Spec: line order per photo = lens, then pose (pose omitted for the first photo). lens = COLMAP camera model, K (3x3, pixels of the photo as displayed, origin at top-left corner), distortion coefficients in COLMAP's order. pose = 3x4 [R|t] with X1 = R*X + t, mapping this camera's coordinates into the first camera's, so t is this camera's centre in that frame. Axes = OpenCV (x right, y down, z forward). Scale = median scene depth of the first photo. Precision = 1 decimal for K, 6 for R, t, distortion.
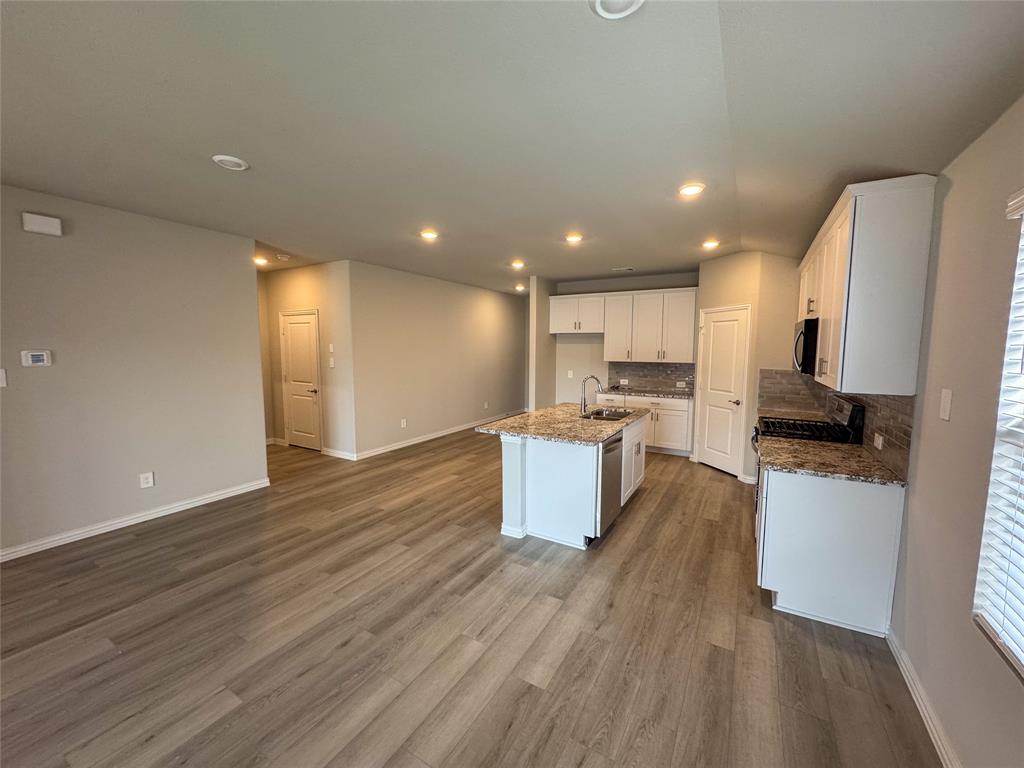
lens RADIAL K [[407.5, 0, 513.1], [0, 407.5, 384.5], [0, 0, 1]] dist [-0.002296, 0.000107]
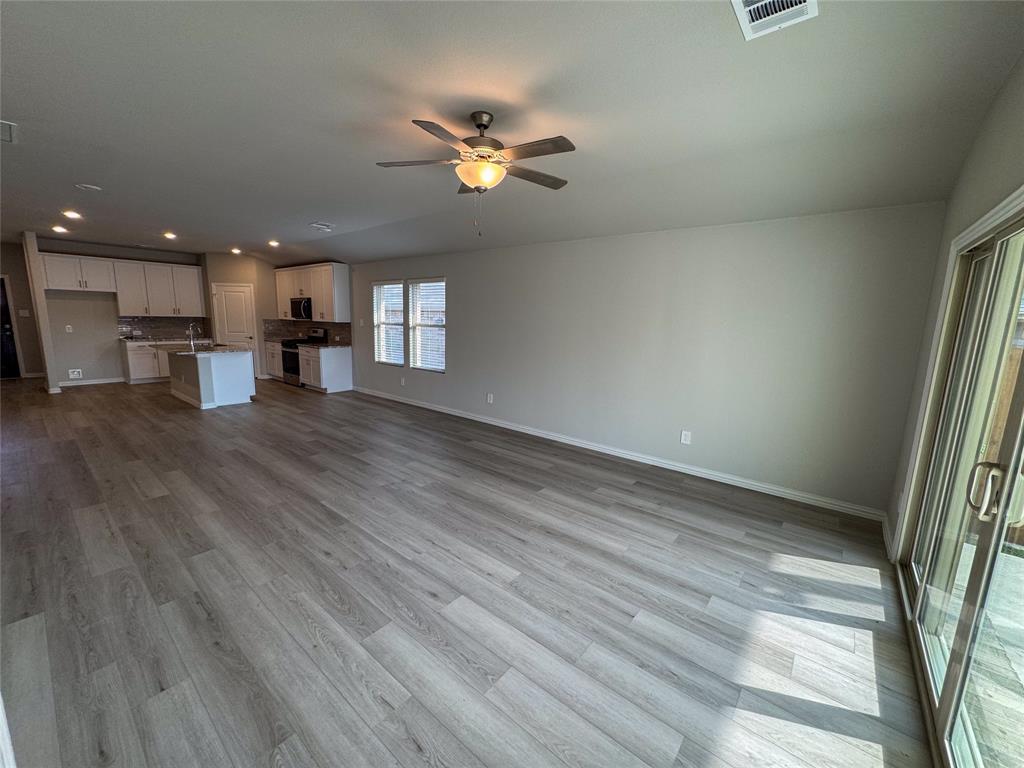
lens RADIAL K [[407.5, 0, 513.1], [0, 407.5, 384.5], [0, 0, 1]] dist [-0.002296, 0.000107]
pose [[0.153893, -0.163098, 0.974534, -1.642766], [0.068974, 0.985650, 0.154067, 0.076449], [-0.985677, 0.043507, 0.162934, -0.694283]]
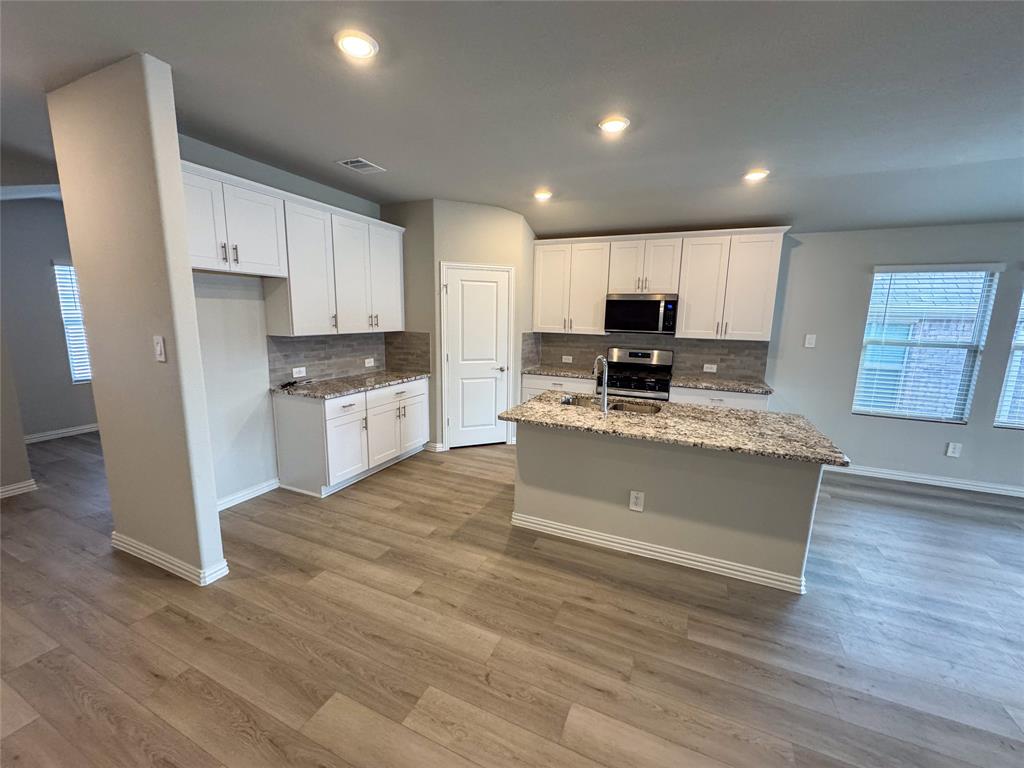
lens RADIAL K [[407.5, 0, 513.1], [0, 407.5, 384.5], [0, 0, 1]] dist [-0.002296, 0.000107]
pose [[-0.105911, -0.175794, 0.978713, -0.609453], [0.074073, 0.980120, 0.184062, -0.143610], [-0.991613, 0.091991, -0.090784, 1.588418]]
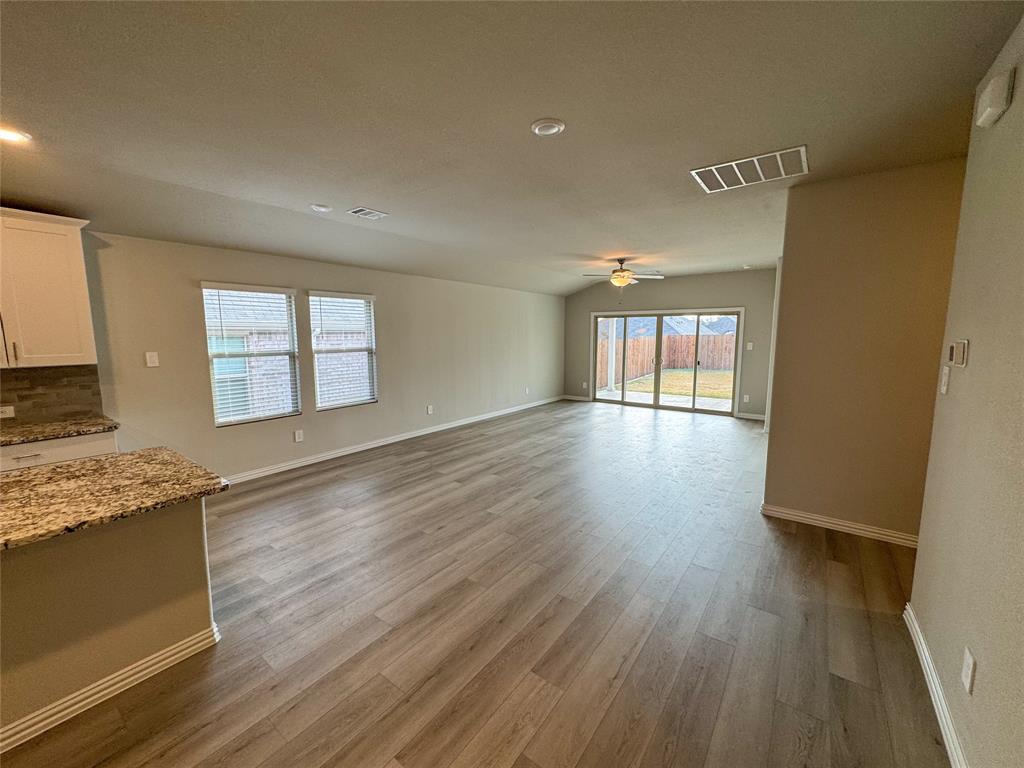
lens RADIAL K [[407.5, 0, 513.1], [0, 407.5, 384.5], [0, 0, 1]] dist [-0.002296, 0.000107]
pose [[-0.993774, -0.015633, 0.110311, -0.554390], [0.008898, 0.975806, 0.218455, -0.143076], [-0.111057, 0.218076, -0.969592, 1.533593]]
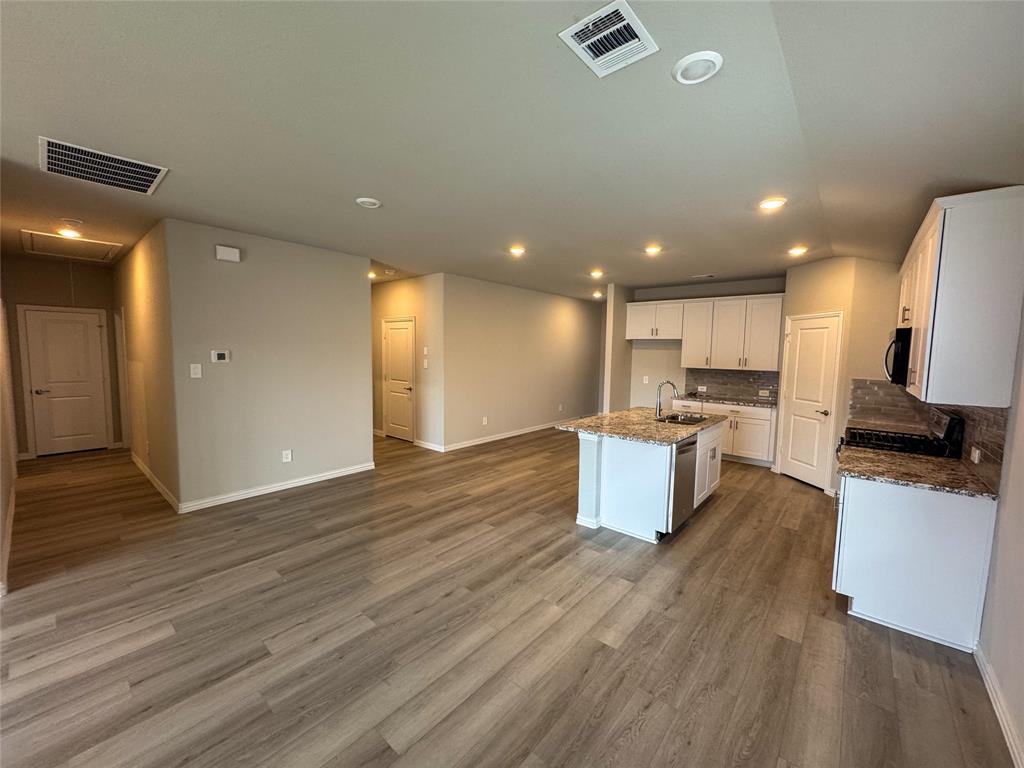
lens RADIAL K [[407.5, 0, 513.1], [0, 407.5, 384.5], [0, 0, 1]] dist [-0.002296, 0.000107]
pose [[0.984534, 0.027109, -0.173086, -0.018411], [-0.028882, 0.999553, -0.007731, 0.008385], [0.172799, 0.012611, 0.984876, -0.114269]]
